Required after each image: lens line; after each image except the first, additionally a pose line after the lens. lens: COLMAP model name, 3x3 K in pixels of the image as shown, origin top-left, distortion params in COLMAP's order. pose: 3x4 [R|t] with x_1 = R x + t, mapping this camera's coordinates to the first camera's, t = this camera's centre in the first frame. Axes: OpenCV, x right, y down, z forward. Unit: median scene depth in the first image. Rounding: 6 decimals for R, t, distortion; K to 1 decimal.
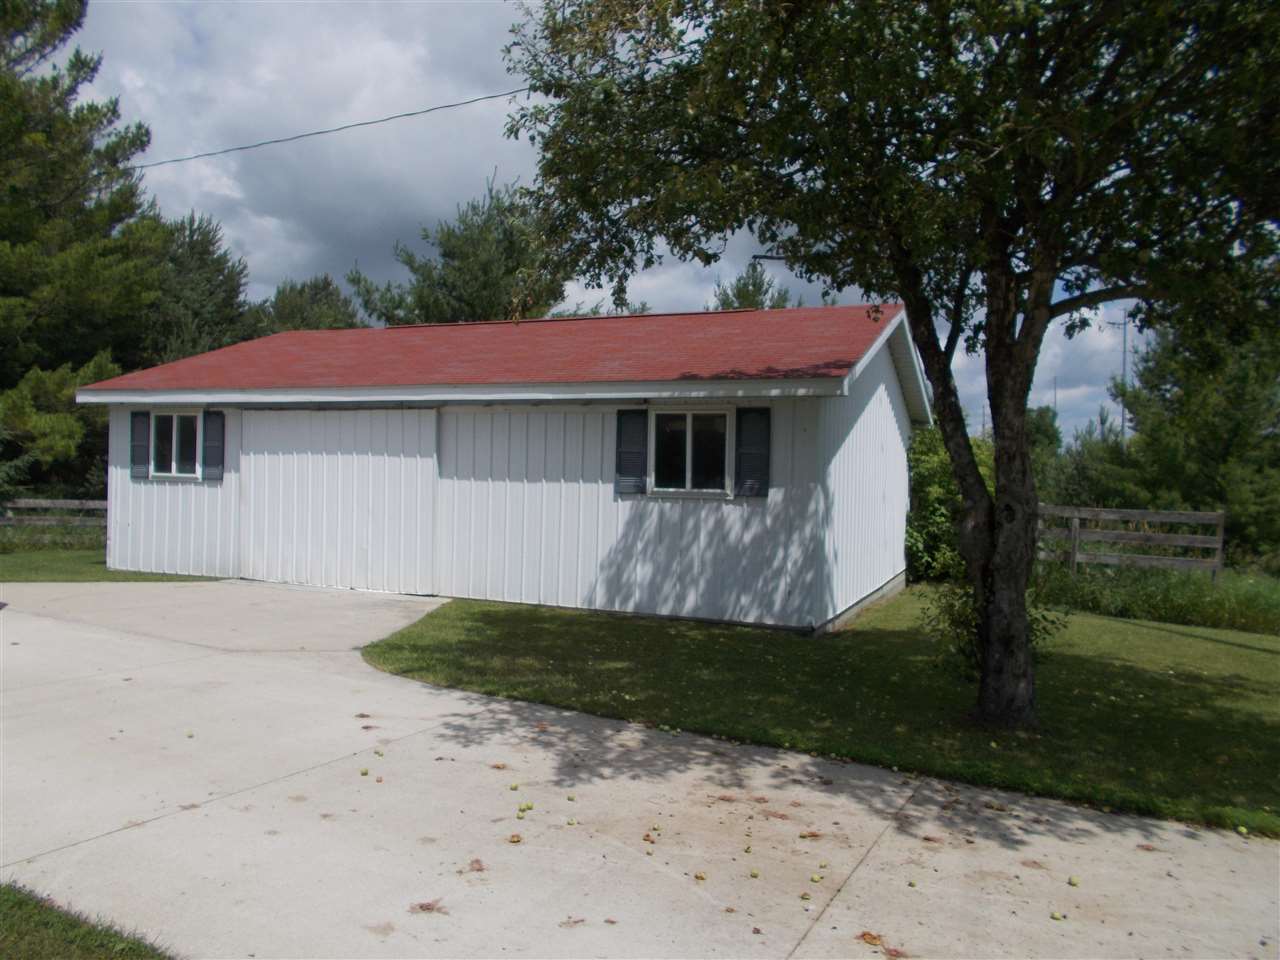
lens RADIAL K [[979.3, 0, 639.3], [0, 979.3, 476.0], [0, 0, 1]] dist [-0.003340, -0.001173]
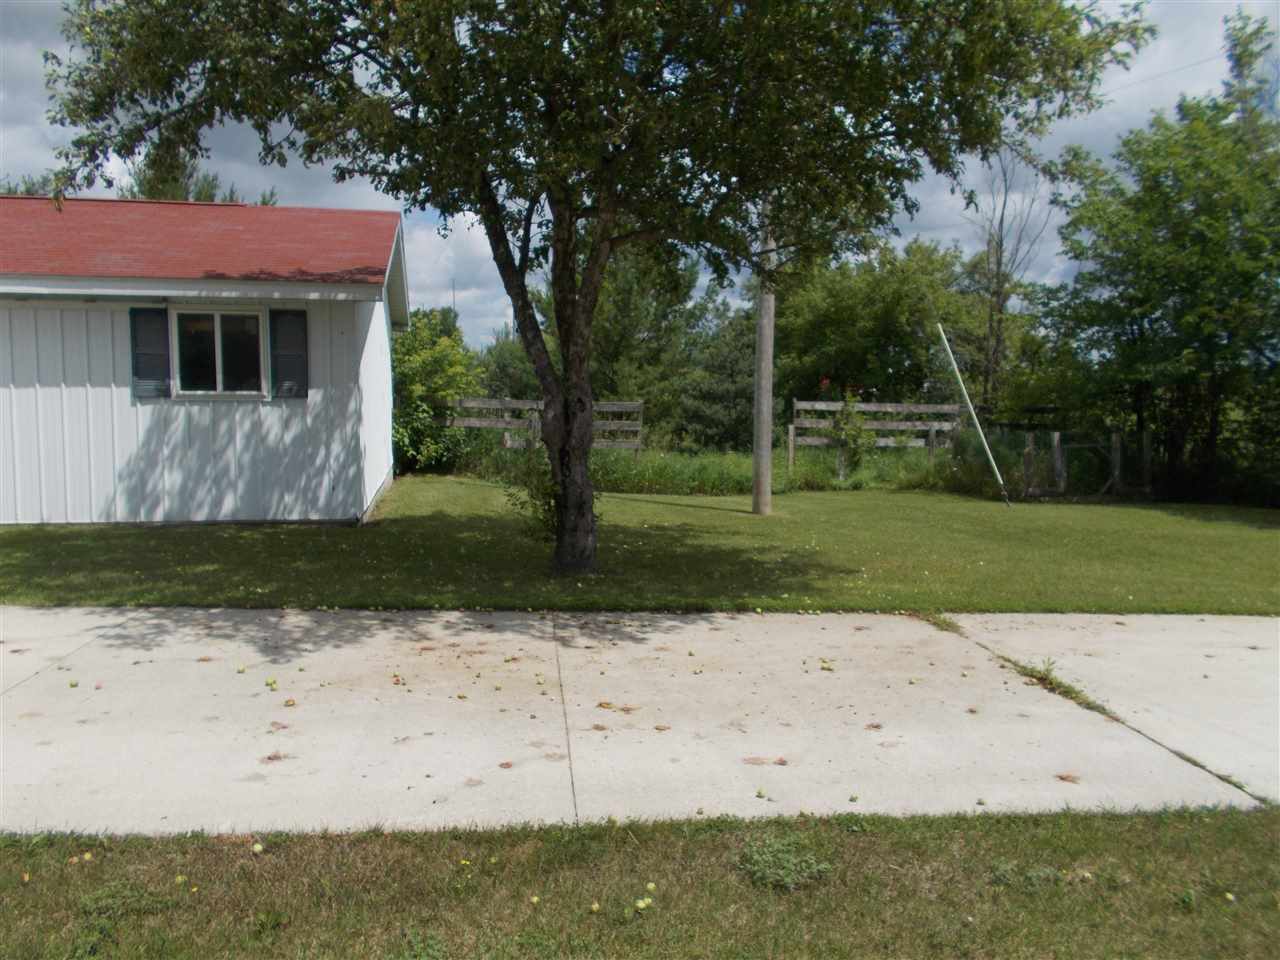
lens RADIAL K [[979.3, 0, 640.7], [0, 979.3, 480.2], [0, 0, 1]] dist [-0.003340, -0.001173]
pose [[0.827667, -0.070314, 0.556797, -0.154814], [0.009991, 0.993809, 0.110650, -0.002801], [-0.561130, -0.086019, 0.823246, -0.053920]]
